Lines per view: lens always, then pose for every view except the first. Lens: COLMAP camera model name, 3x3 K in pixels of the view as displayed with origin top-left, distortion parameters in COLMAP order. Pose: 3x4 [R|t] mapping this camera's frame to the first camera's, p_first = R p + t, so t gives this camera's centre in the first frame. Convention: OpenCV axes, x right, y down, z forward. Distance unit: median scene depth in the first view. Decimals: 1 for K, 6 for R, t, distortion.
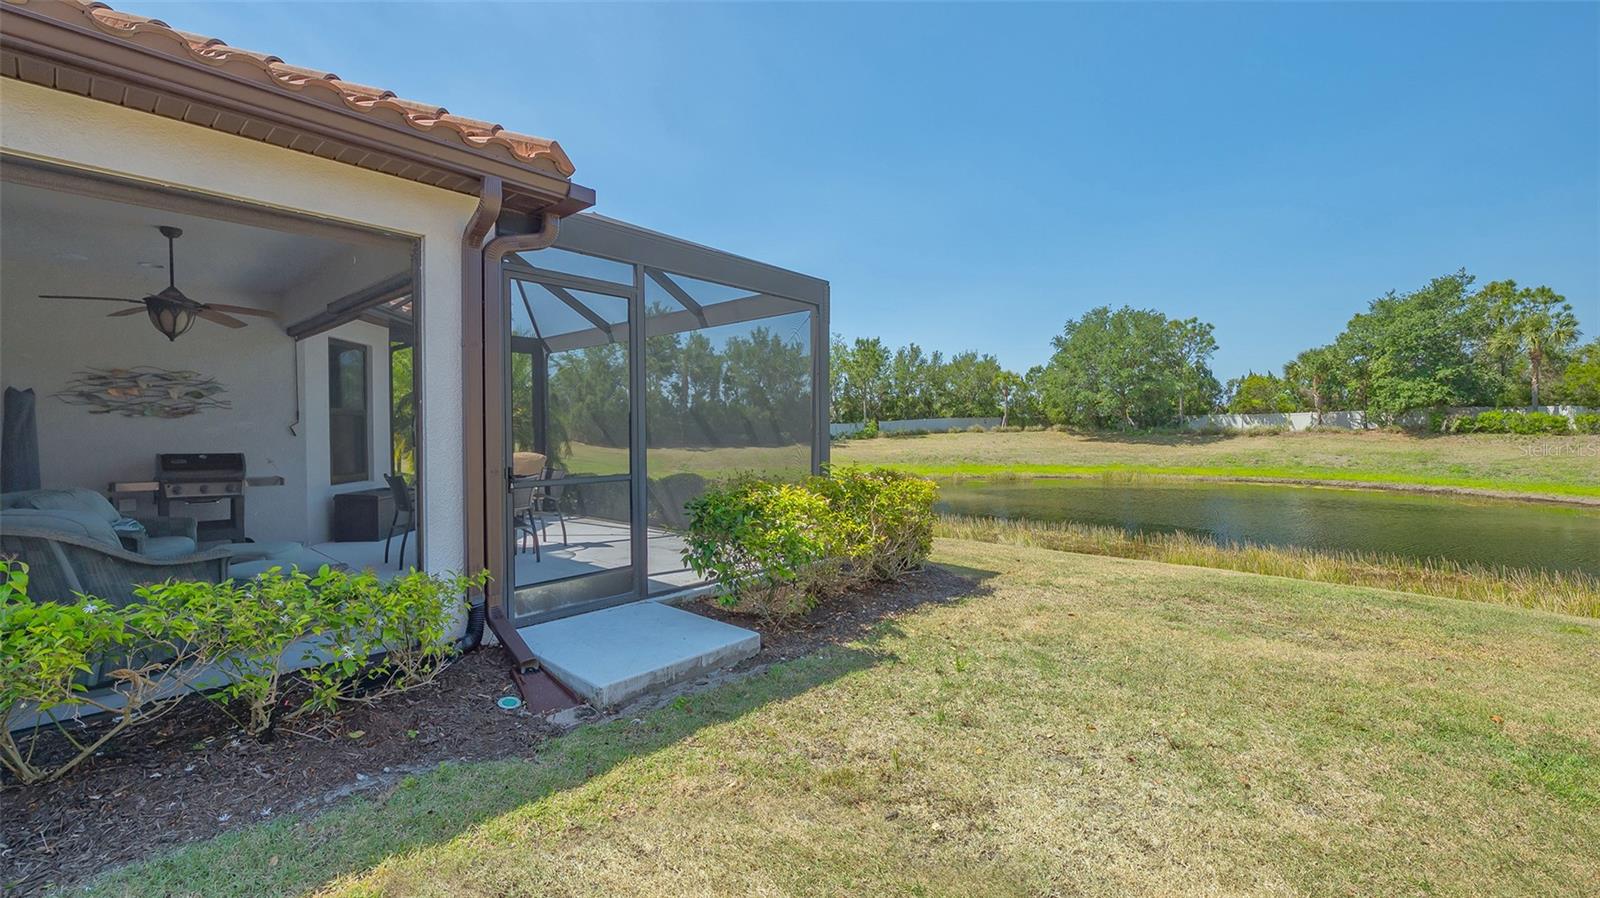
lens RADIAL K [[650.9, 0, 795.8], [0, 650.9, 443.9], [0, 0, 1]] dist [0.002382, -0.000684]
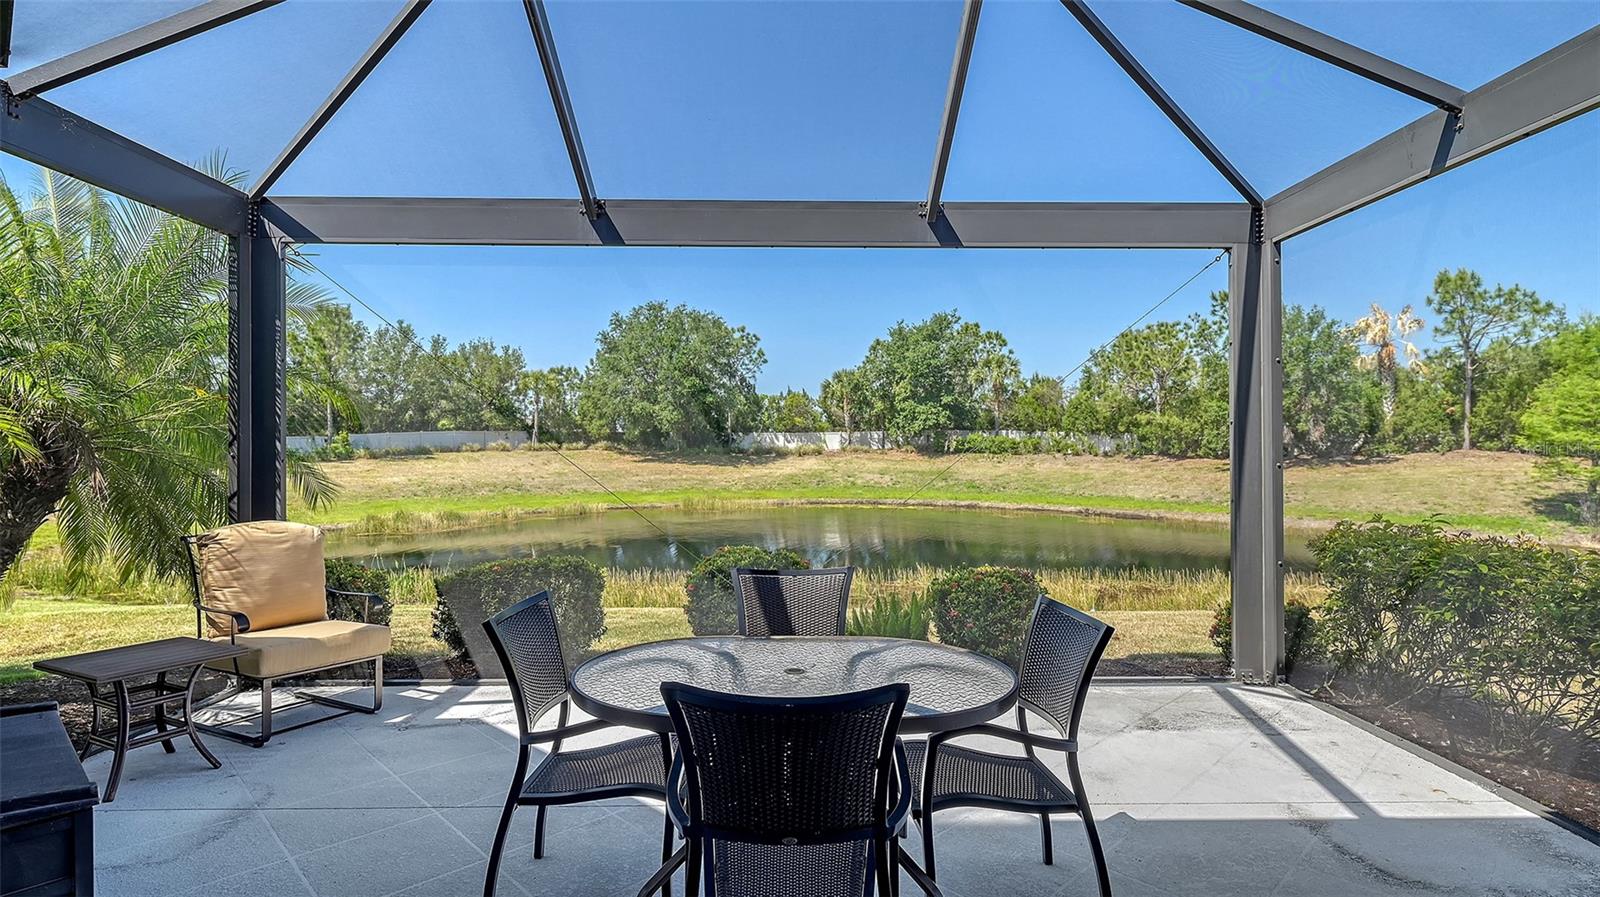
lens RADIAL K [[817.7, 0, 806.1], [0, 817.7, 444.4], [0, 0, 1]] dist [0.021217, -0.001611]
pose [[0.743564, 0.007036, 0.668628, -0.101452], [0.009201, 0.999742, -0.020752, -0.003482], [-0.668601, 0.021583, 0.743308, 0.098208]]
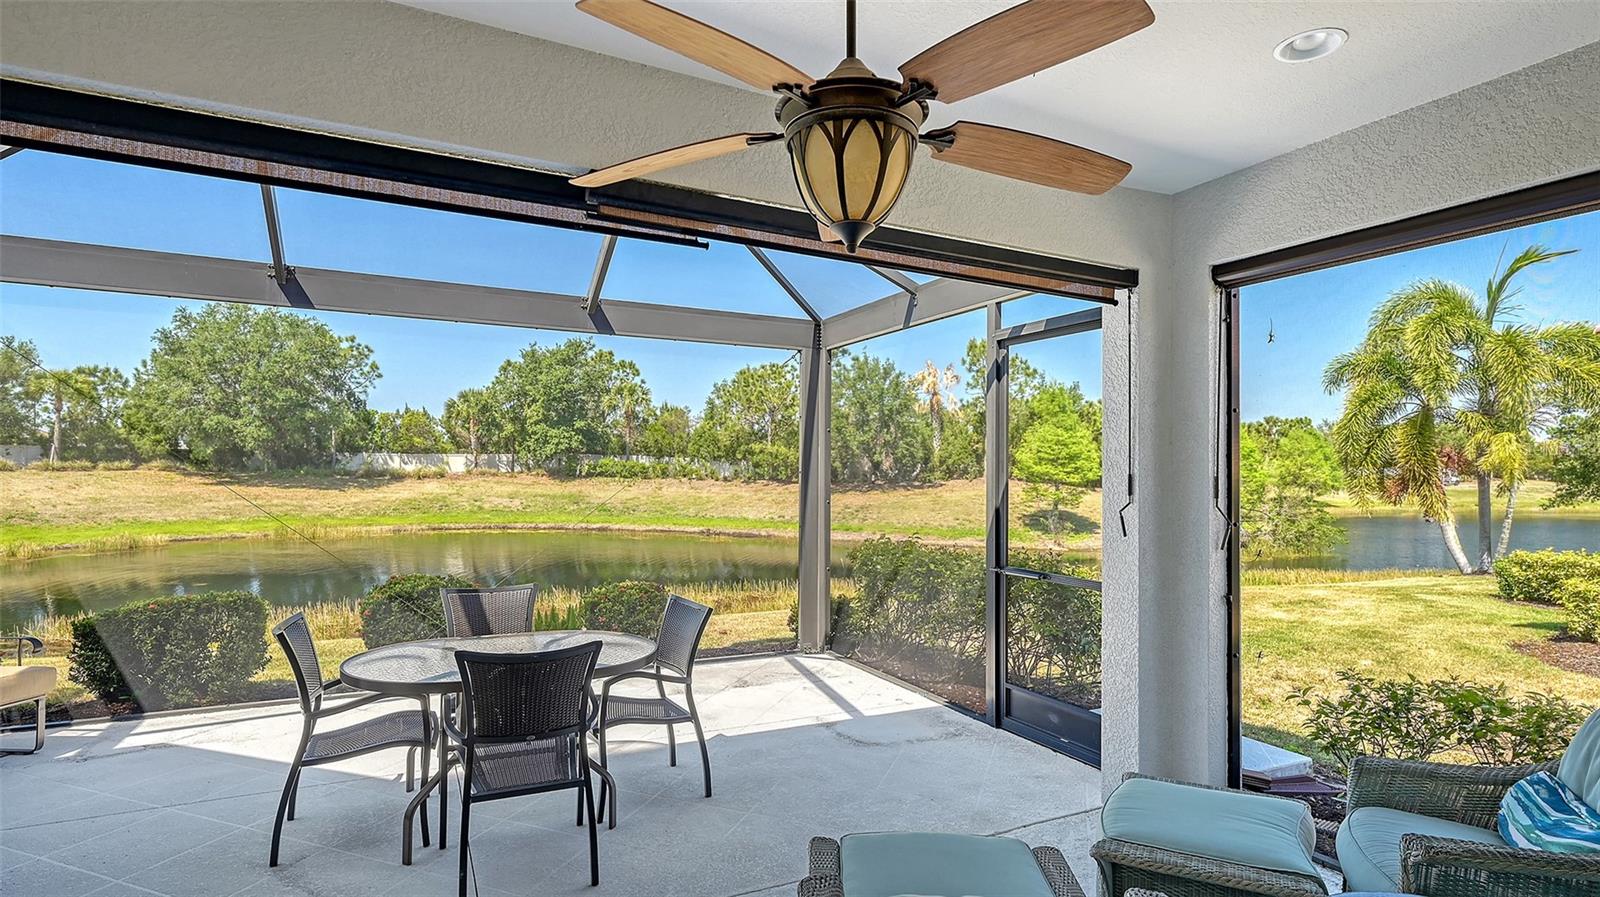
lens RADIAL K [[817.7, 0, 780.4], [0, 817.7, 456.4], [0, 0, 1]] dist [0.021217, -0.001611]
pose [[0.410691, 0.025461, 0.911419, -0.131487], [0.004630, 0.999539, -0.030009, -0.006276], [-0.911763, 0.016544, 0.410384, 0.079839]]
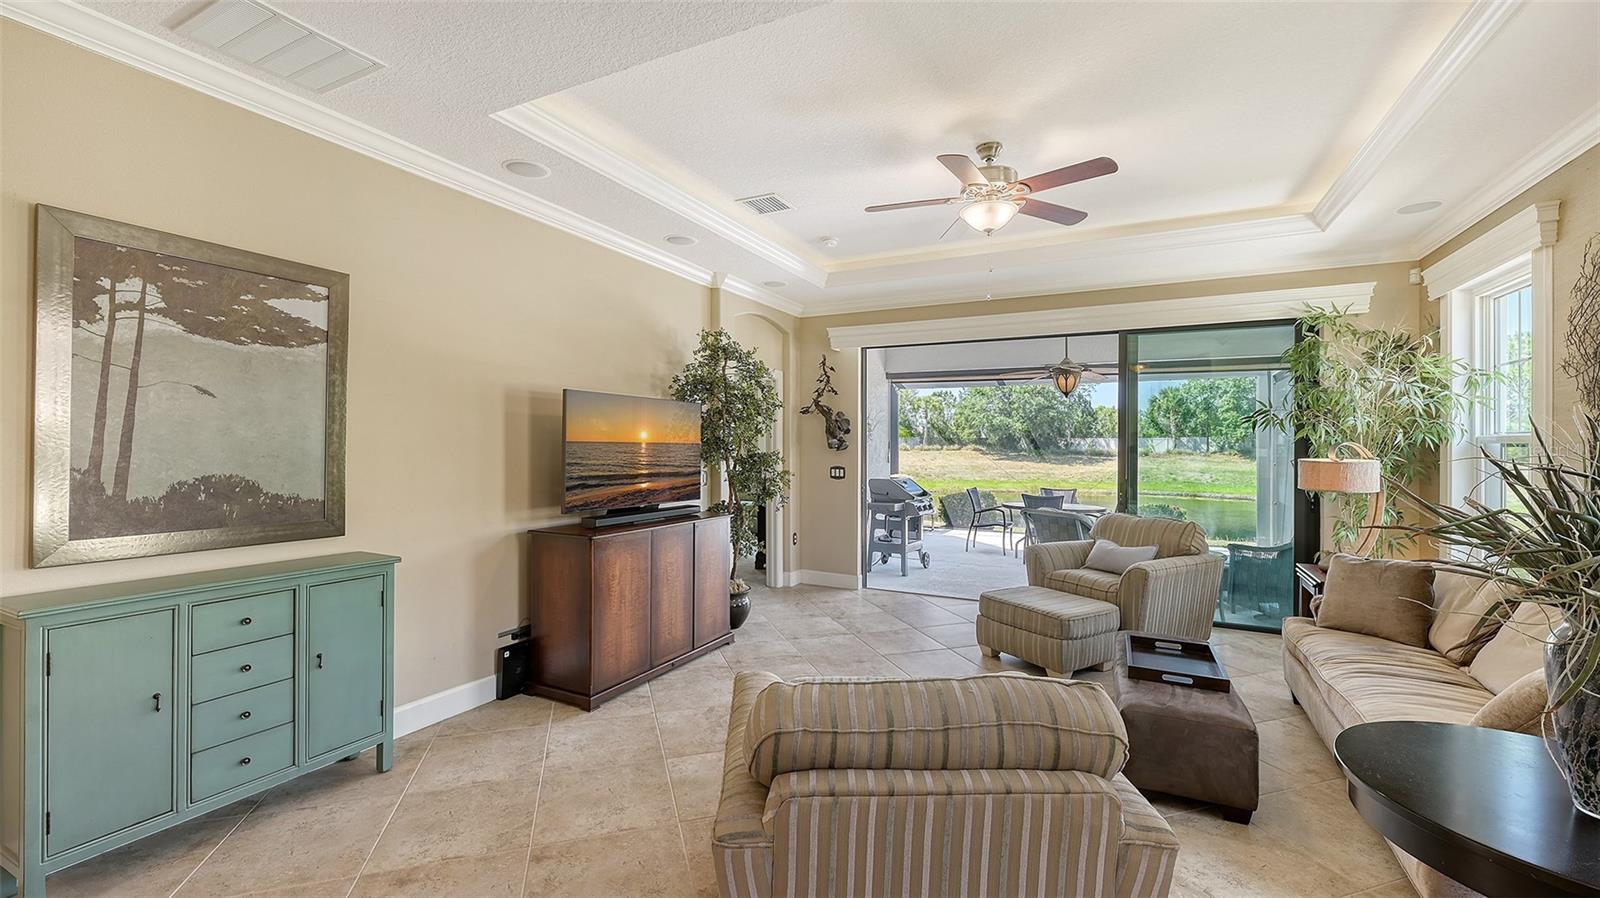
lens RADIAL K [[650.9, 0, 804.7], [0, 650.9, 434.7], [0, 0, 1]] dist [0.002382, -0.000684]
pose [[0.969047, 0.017023, 0.246289, -0.182811], [-0.008074, 0.999271, -0.037303, -0.002980], [-0.246745, 0.034160, 0.968478, -0.023020]]
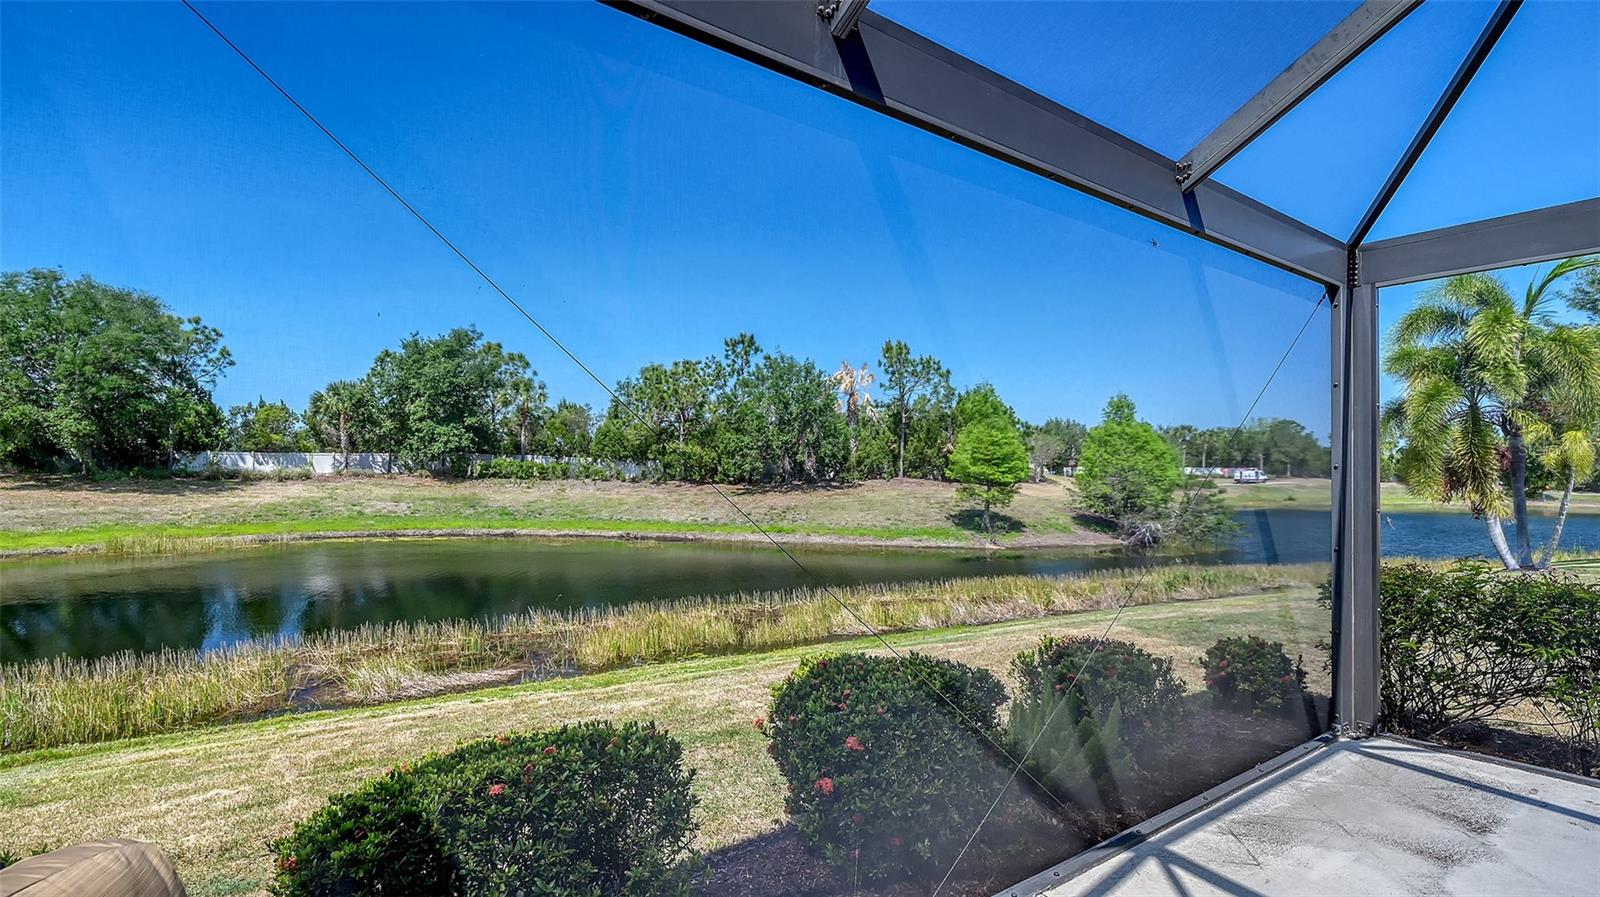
lens RADIAL K [[785.4, 0, 789.6], [0, 785.4, 447.7], [0, 0, 1]] dist [0.003480, 0.001935]
pose [[0.224365, 0.038752, 0.973734, -0.100319], [0.008695, 0.999090, -0.041764, -0.006647], [-0.974466, 0.017837, 0.223823, 0.179055]]
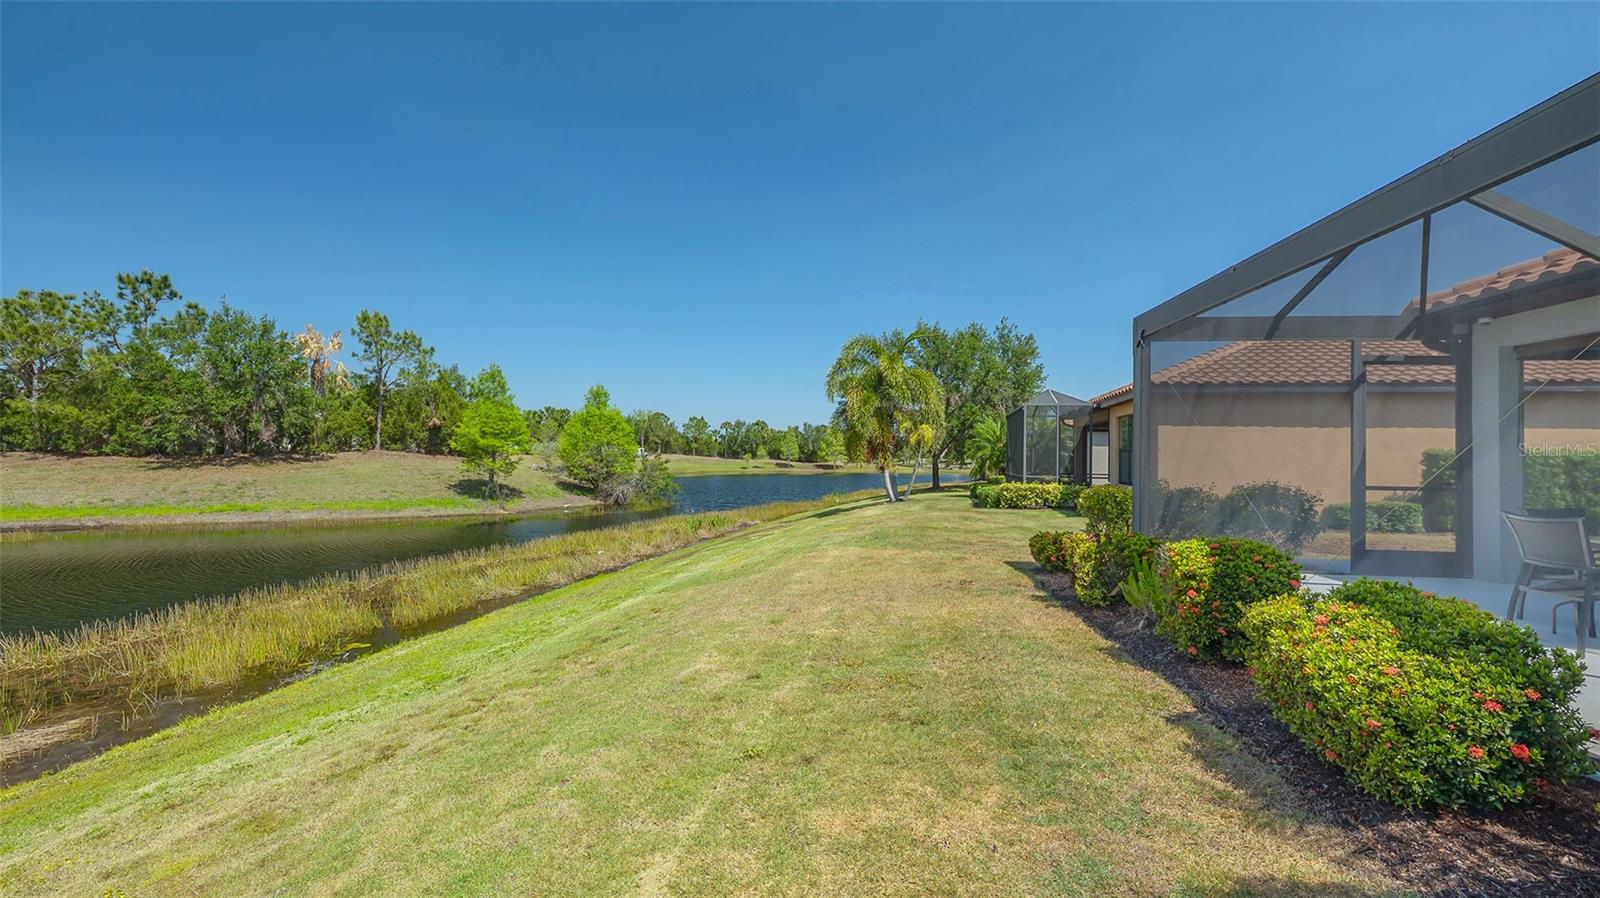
lens RADIAL K [[650.9, 0, 788.9], [0, 650.9, 455.8], [0, 0, 1]] dist [0.002382, -0.000684]
pose [[-0.554530, -0.001951, 0.832161, -0.072726], [0.003177, 0.999985, 0.004462, -0.003890], [-0.832158, 0.005118, -0.554516, 0.288153]]
